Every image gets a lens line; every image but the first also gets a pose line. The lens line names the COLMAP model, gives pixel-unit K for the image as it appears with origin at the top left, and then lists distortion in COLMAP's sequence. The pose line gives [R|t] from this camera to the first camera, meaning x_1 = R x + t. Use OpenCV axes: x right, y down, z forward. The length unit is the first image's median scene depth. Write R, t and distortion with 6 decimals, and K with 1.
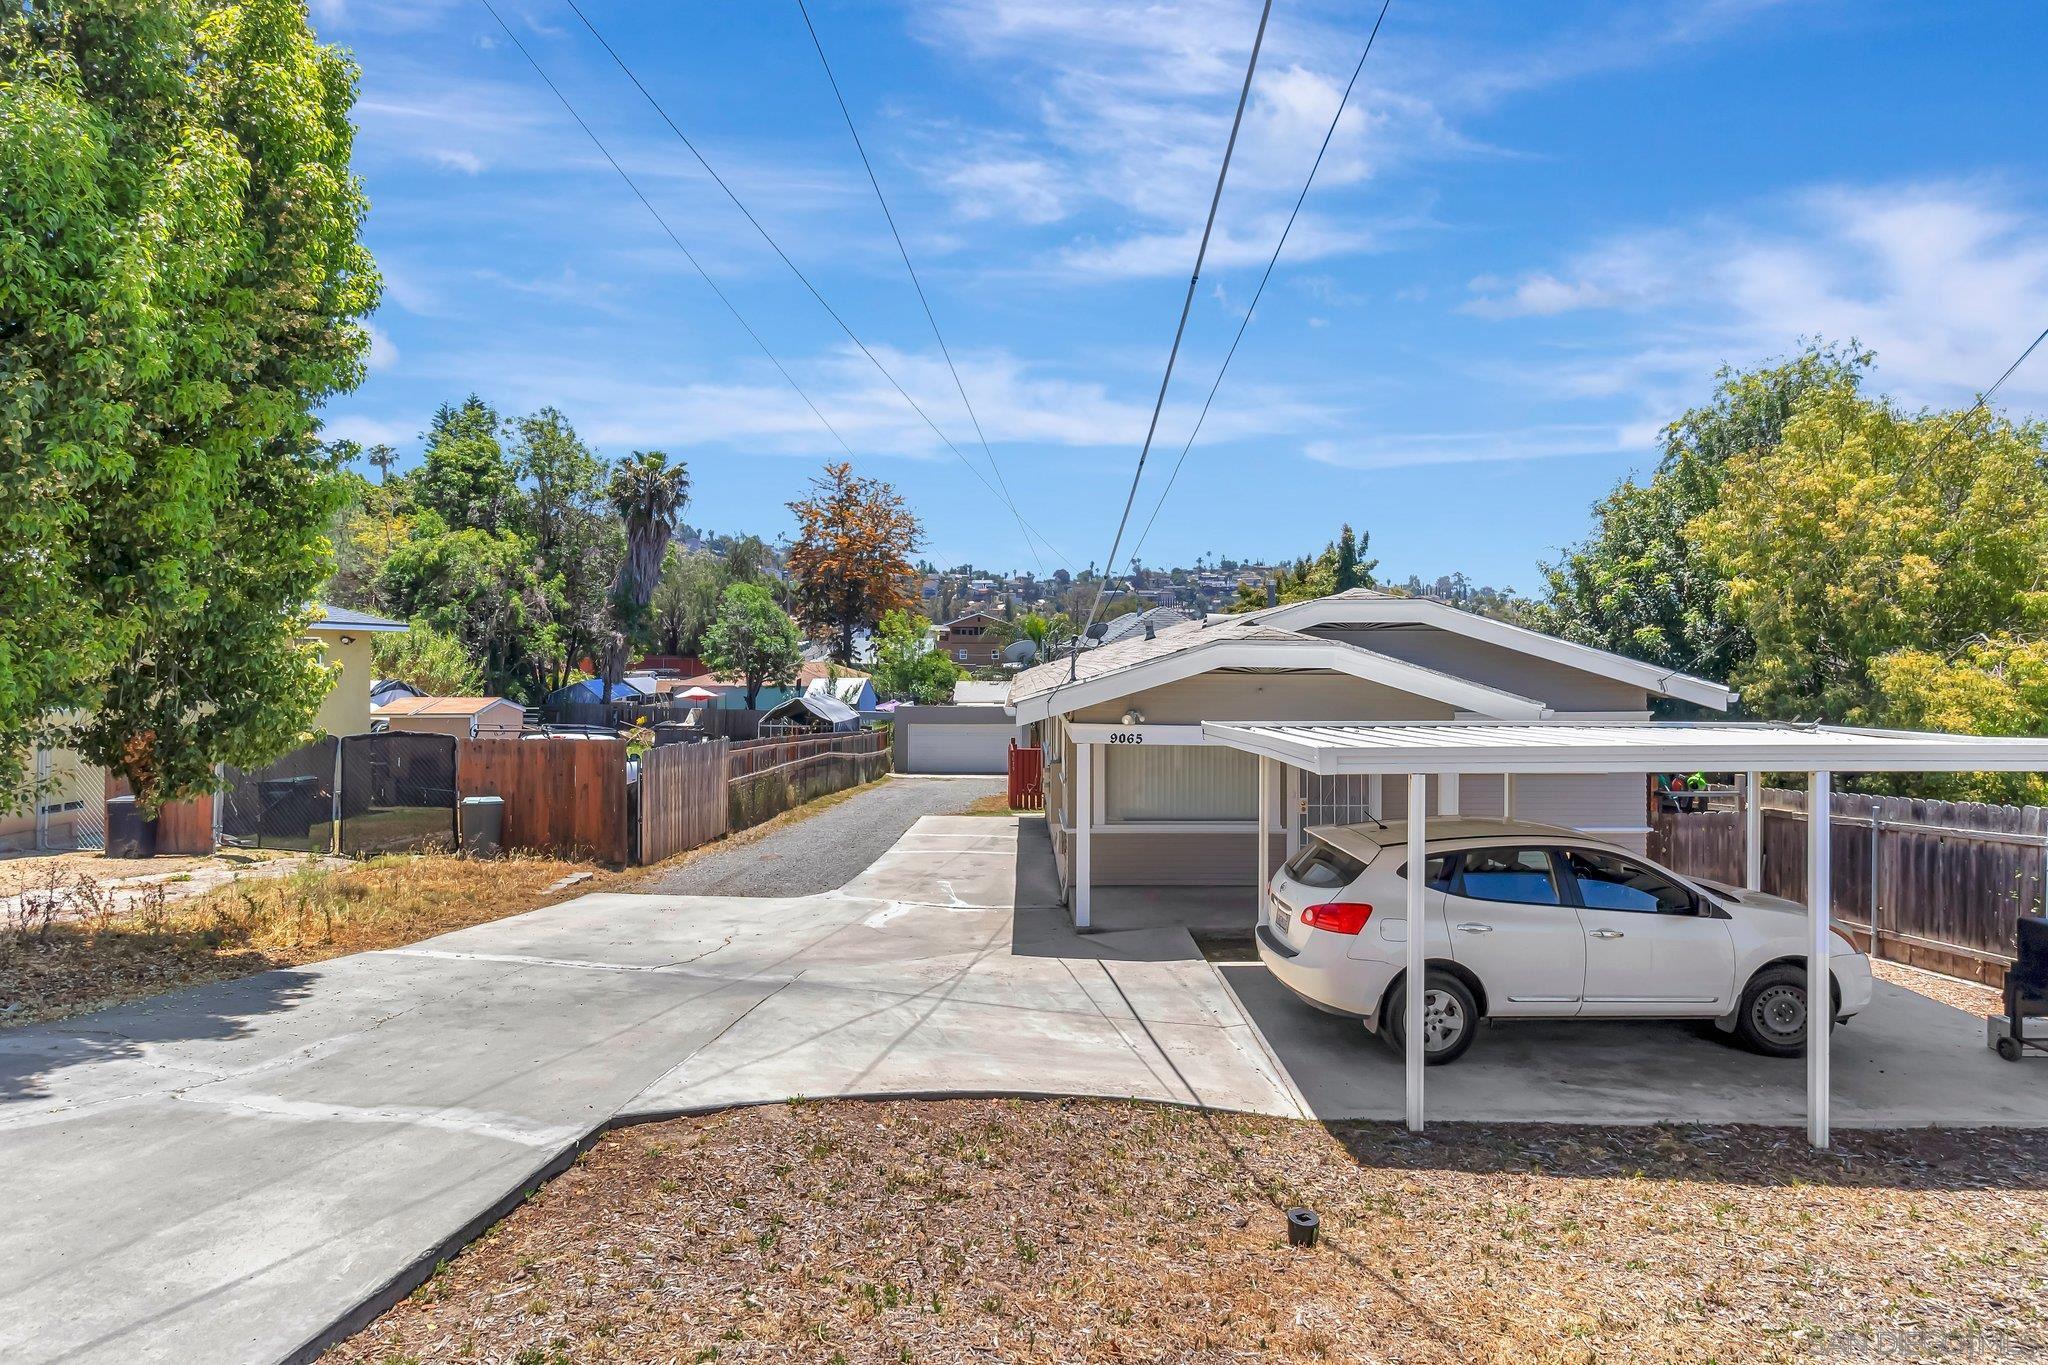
lens RADIAL K [[1155.7, 0, 981.6], [0, 1155.7, 669.7], [0, 0, 1]] dist [-0.000750, 0.000444]
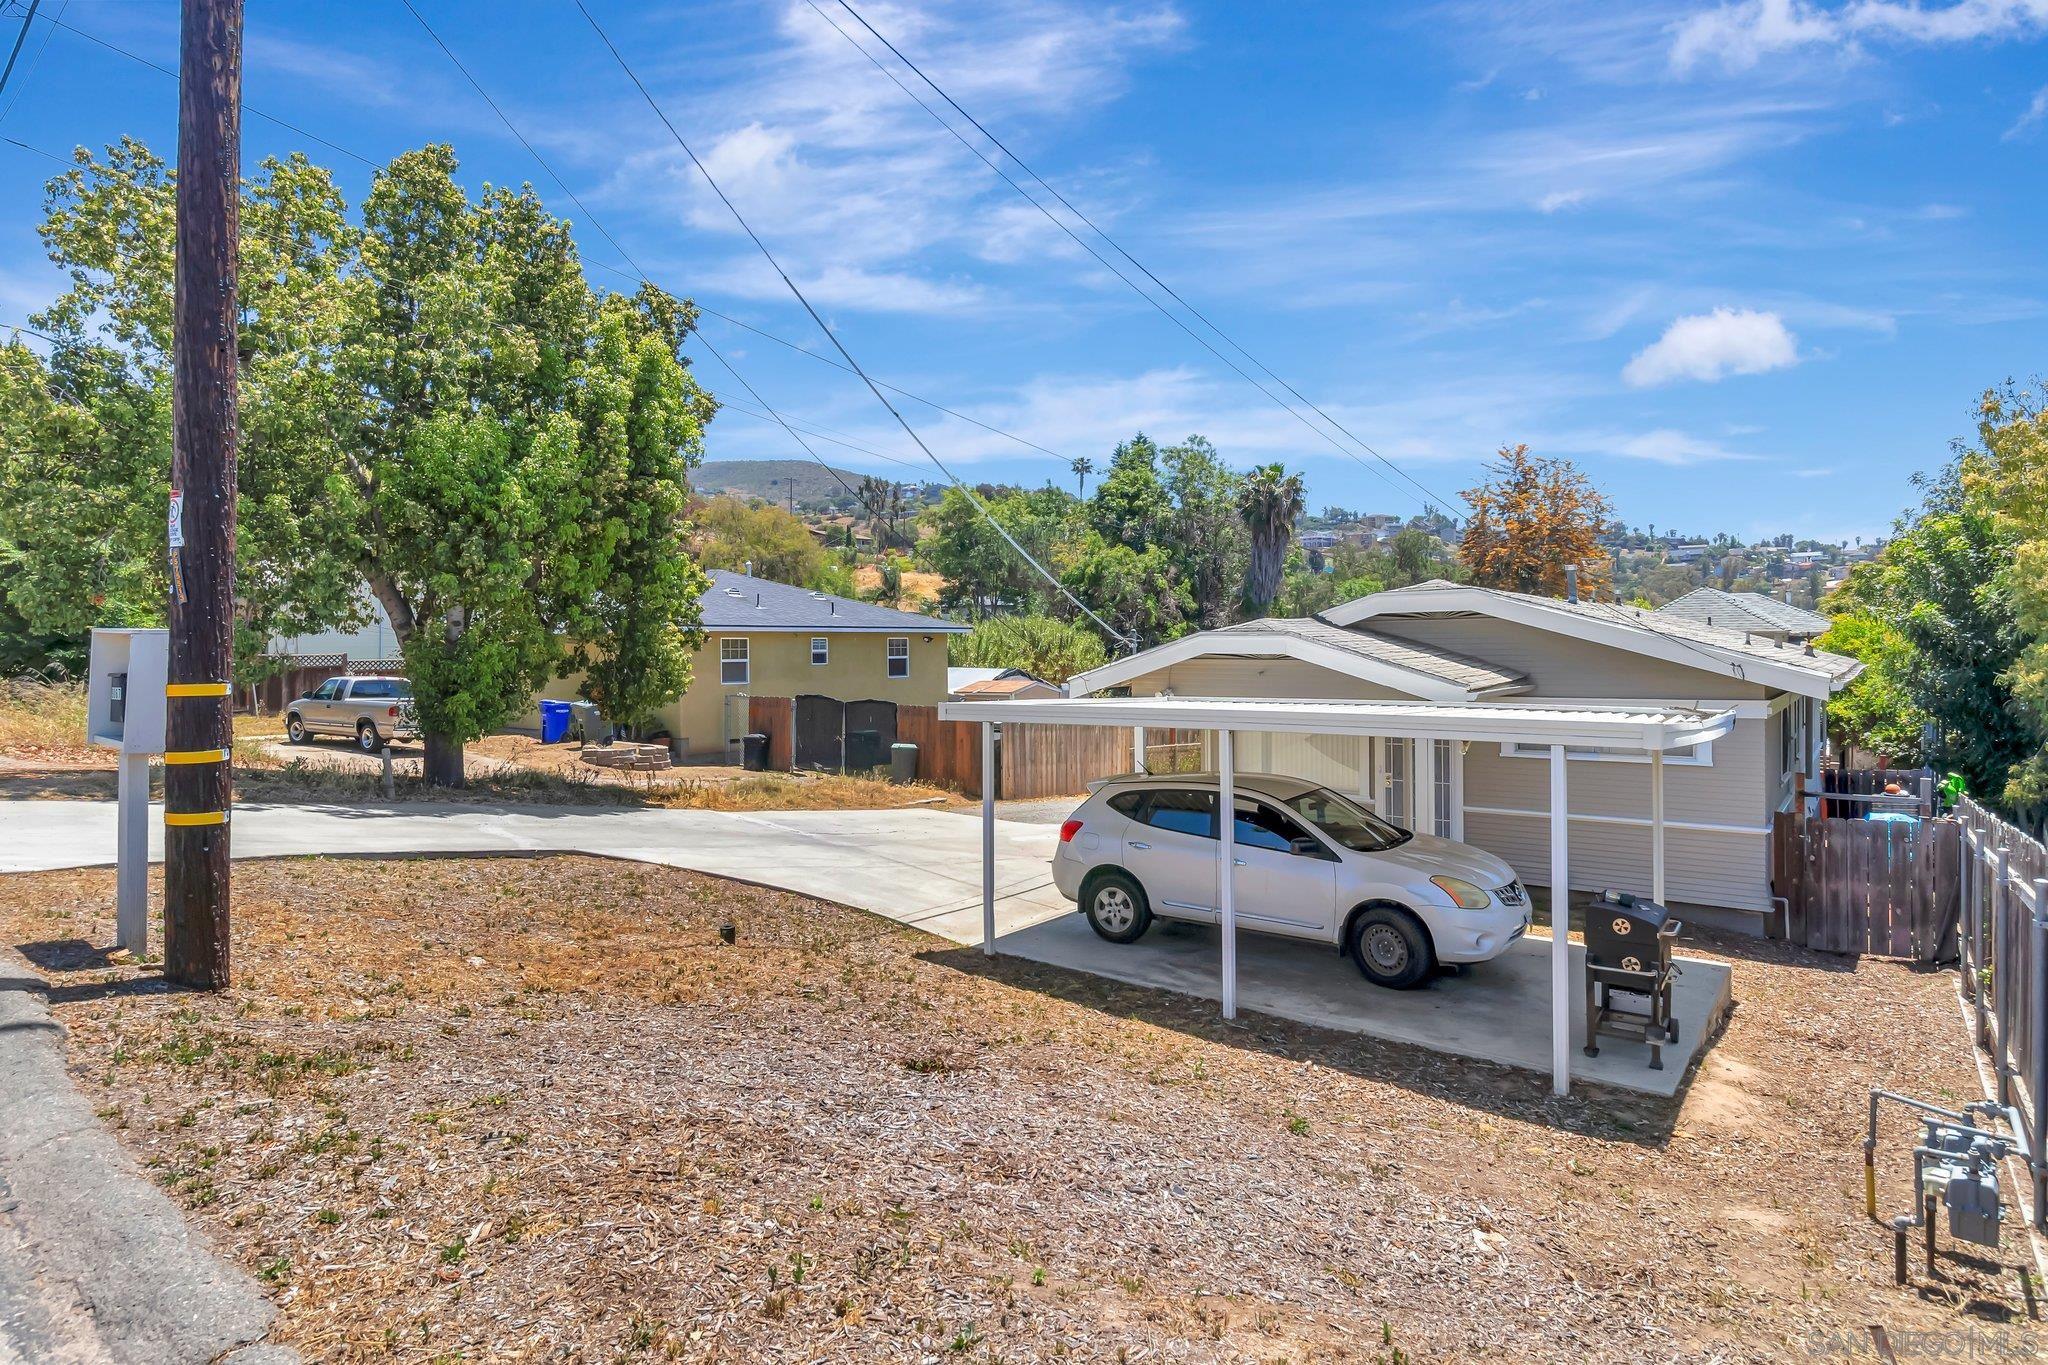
lens RADIAL K [[1155.7, 0, 981.6], [0, 1155.7, 669.7], [0, 0, 1]] dist [-0.000750, 0.000444]
pose [[0.764794, 0.002498, -0.644270, 0.228594], [0.001411, 0.999984, 0.005553, 0.002072], [0.644273, -0.005156, 0.764778, -0.029613]]
